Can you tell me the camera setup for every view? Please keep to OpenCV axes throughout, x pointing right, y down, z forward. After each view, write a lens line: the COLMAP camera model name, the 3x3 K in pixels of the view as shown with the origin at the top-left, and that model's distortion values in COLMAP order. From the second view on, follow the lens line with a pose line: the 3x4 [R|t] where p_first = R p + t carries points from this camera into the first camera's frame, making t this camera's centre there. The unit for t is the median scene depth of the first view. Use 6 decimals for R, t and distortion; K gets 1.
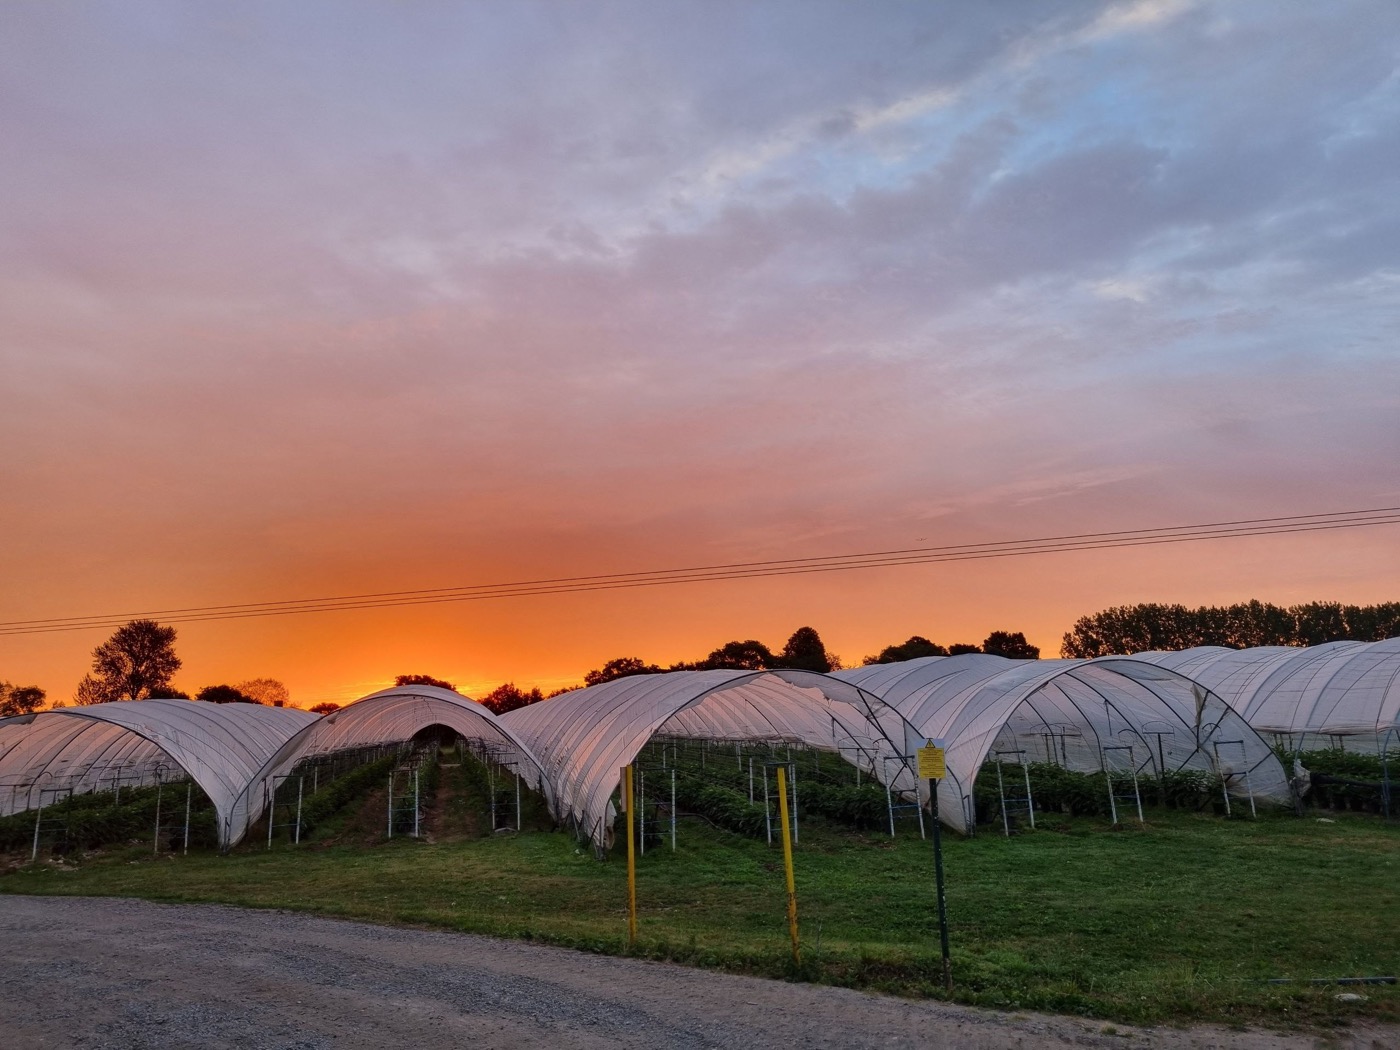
lens RADIAL K [[1029.8, 0, 700.0], [0, 1029.8, 525.0], [0, 0, 1]] dist [0.040519, -0.009221]
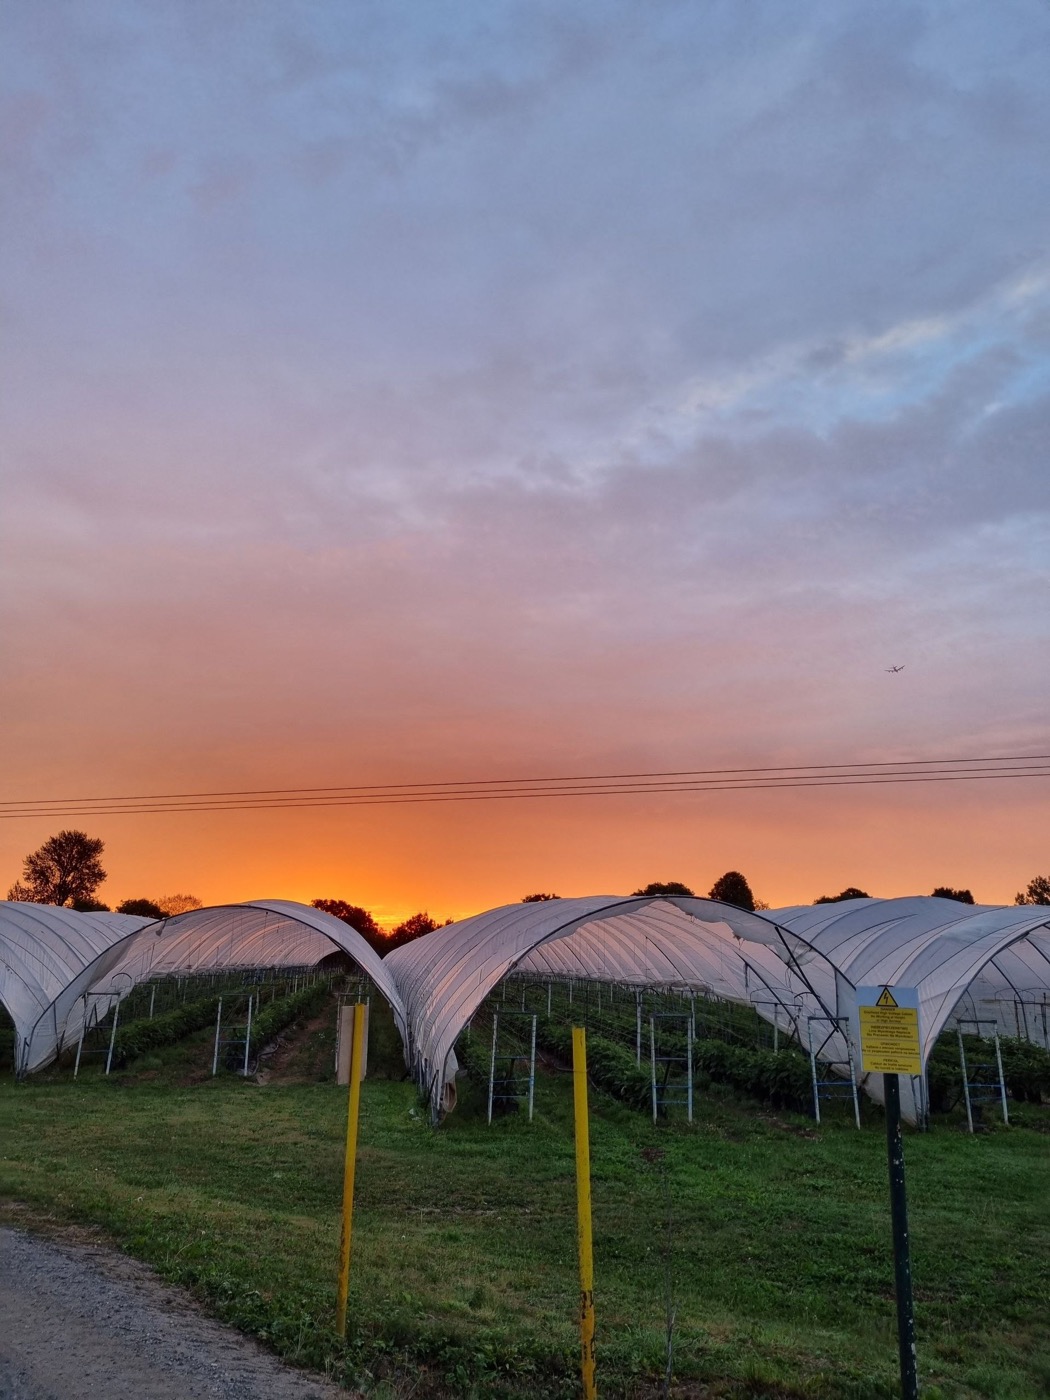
lens RADIAL K [[1029.8, 0, 525.0], [0, 1029.8, 700.0], [0, 0, 1]] dist [0.040519, -0.009221]
pose [[0.994100, 0.033097, -0.103293, 0.033827], [-0.039341, 0.997482, -0.059008, 0.036013], [0.101080, 0.062724, 0.992899, 0.164290]]
